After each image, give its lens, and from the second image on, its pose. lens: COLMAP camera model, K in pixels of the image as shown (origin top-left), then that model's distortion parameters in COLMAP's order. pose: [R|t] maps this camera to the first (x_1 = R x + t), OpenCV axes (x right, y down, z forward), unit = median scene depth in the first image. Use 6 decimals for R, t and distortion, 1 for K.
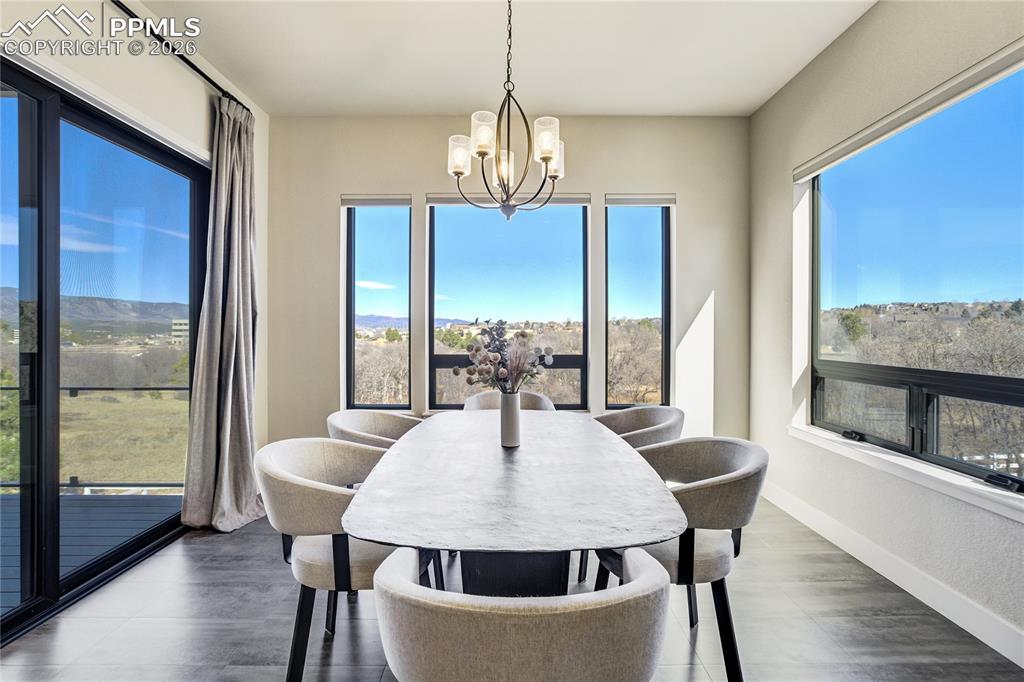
lens RADIAL K [[478.9, 0, 536.1], [0, 478.9, 336.5], [0, 0, 1]] dist [-0.047289, 0.013974]
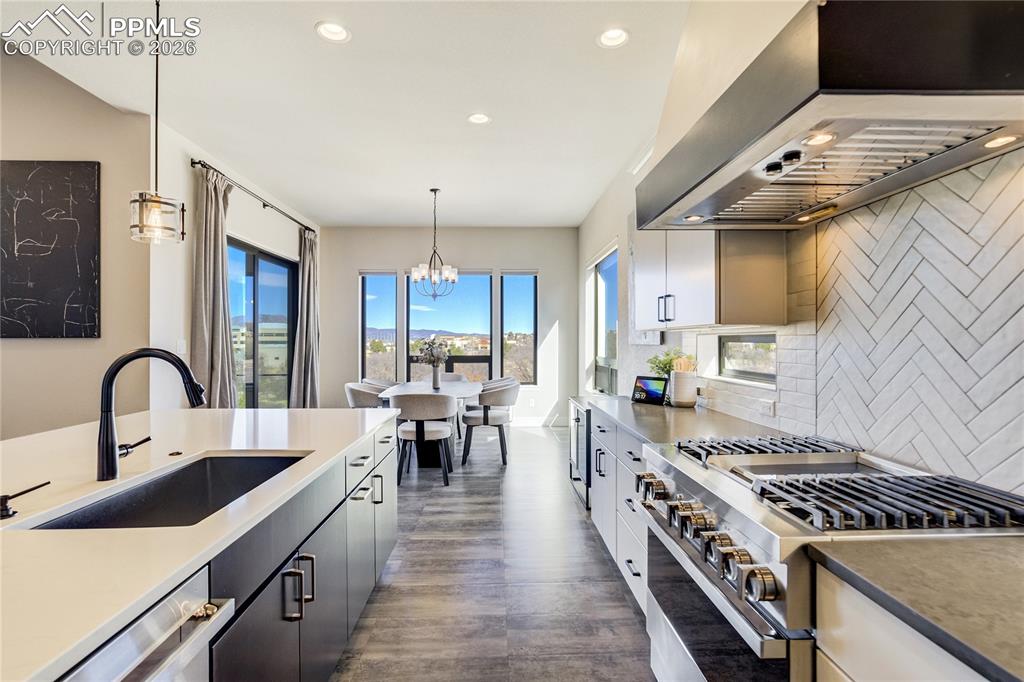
lens RADIAL K [[497.7, 0, 512.0], [0, 497.7, 341.0], [0, 0, 1]] dist [-0.048408, 0.000612]
pose [[0.999674, -0.006508, -0.024703, 0.281069], [0.006196, 0.999900, -0.012708, 0.009451], [0.024783, 0.012551, 0.999614, -1.110147]]
